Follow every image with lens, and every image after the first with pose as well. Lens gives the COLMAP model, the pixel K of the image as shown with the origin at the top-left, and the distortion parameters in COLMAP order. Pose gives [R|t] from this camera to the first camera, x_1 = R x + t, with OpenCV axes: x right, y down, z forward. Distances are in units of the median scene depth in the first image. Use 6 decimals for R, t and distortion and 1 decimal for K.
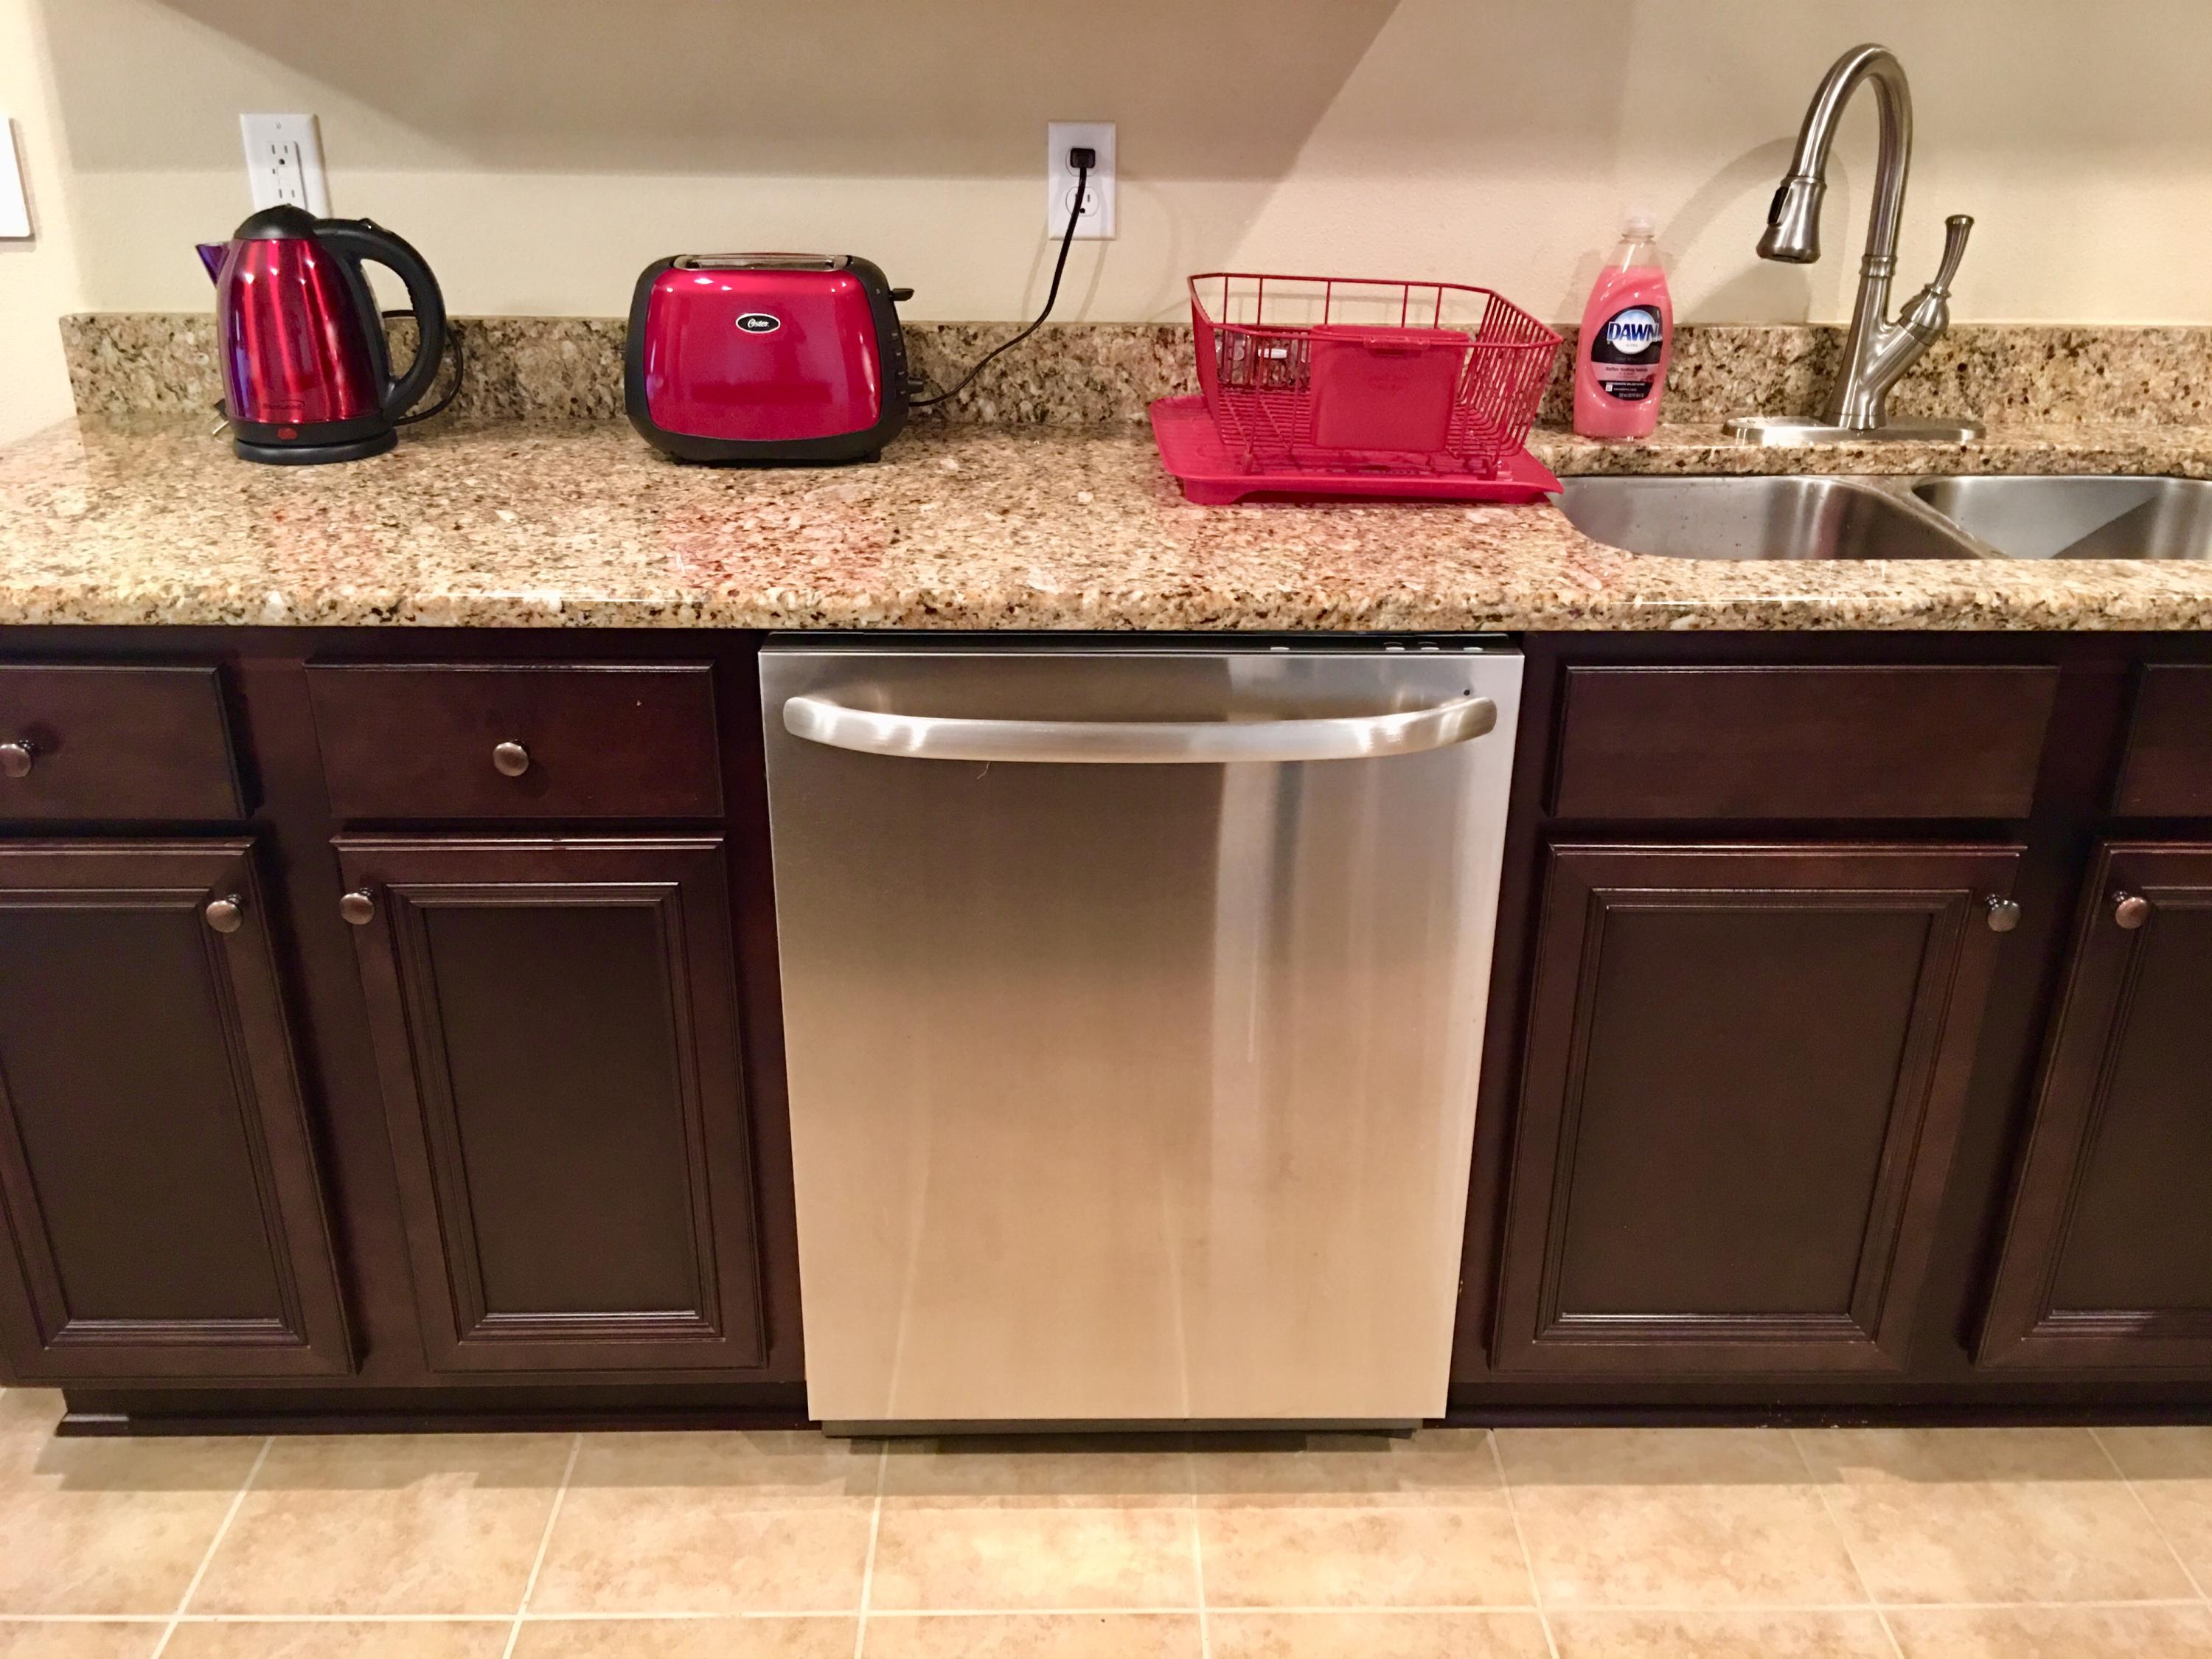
lens RADIAL K [[1861.2, 0, 1105.4], [0, 1861.2, 835.2], [0, 0, 1]] dist [0.094162, -0.137576]
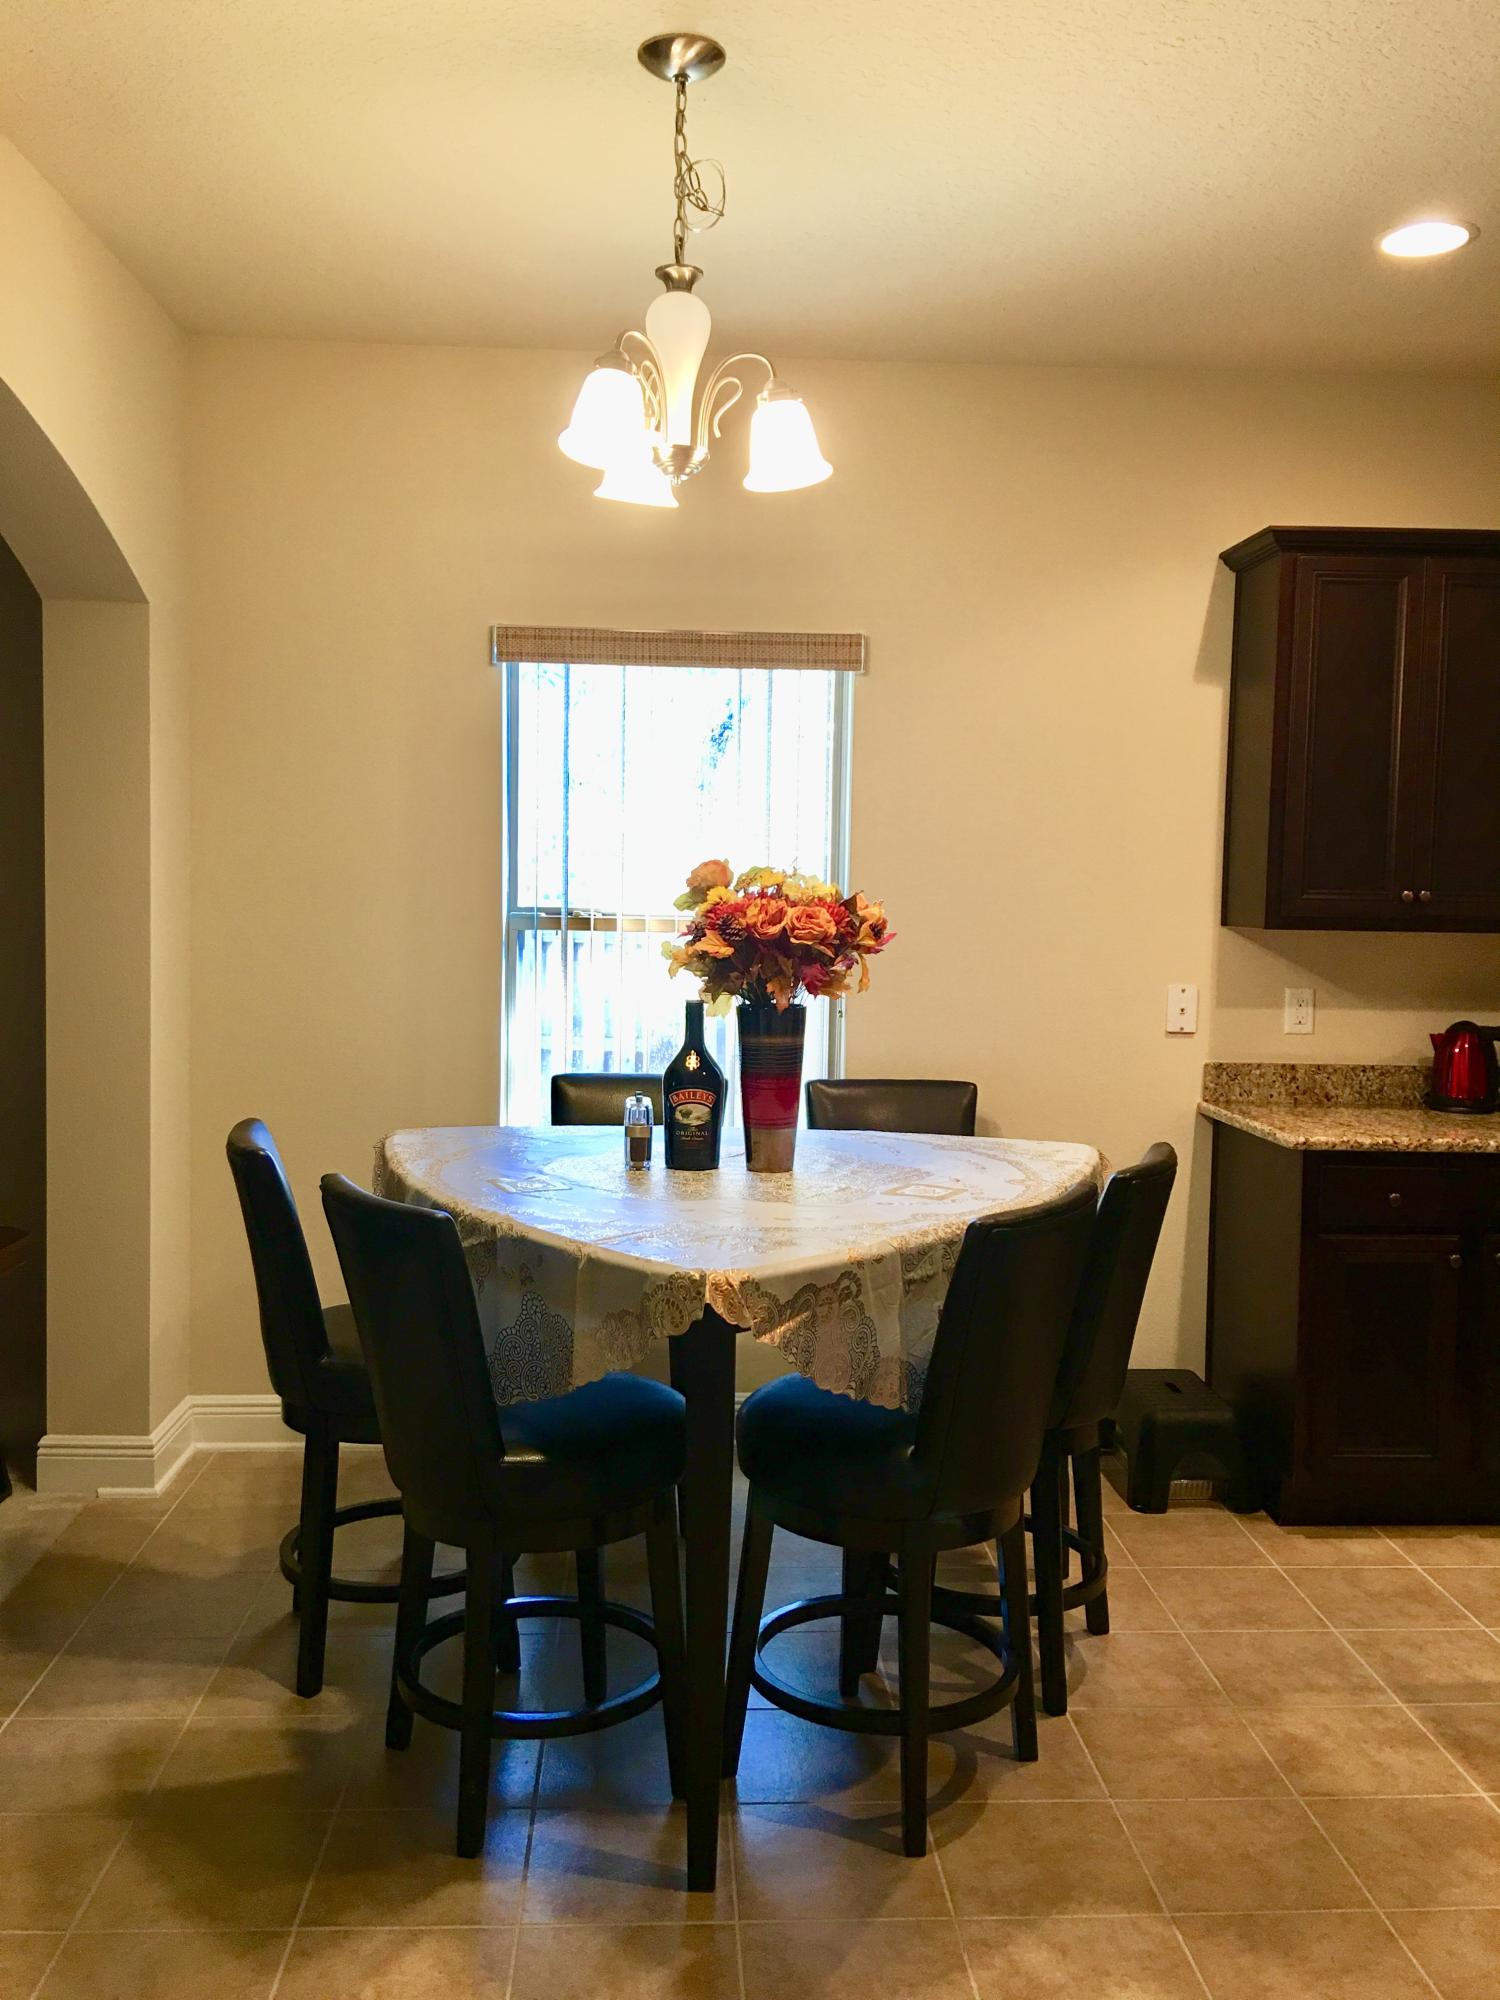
lens RADIAL K [[1682.8, 0, 747.3], [0, 1682.8, 993.9], [0, 0, 1]] dist [0.094162, -0.137576]
pose [[0.999271, 0.009376, 0.037010, -1.245656], [0.004442, 0.934241, -0.356614, 0.437413], [-0.037920, 0.356519, 0.933518, -1.105812]]
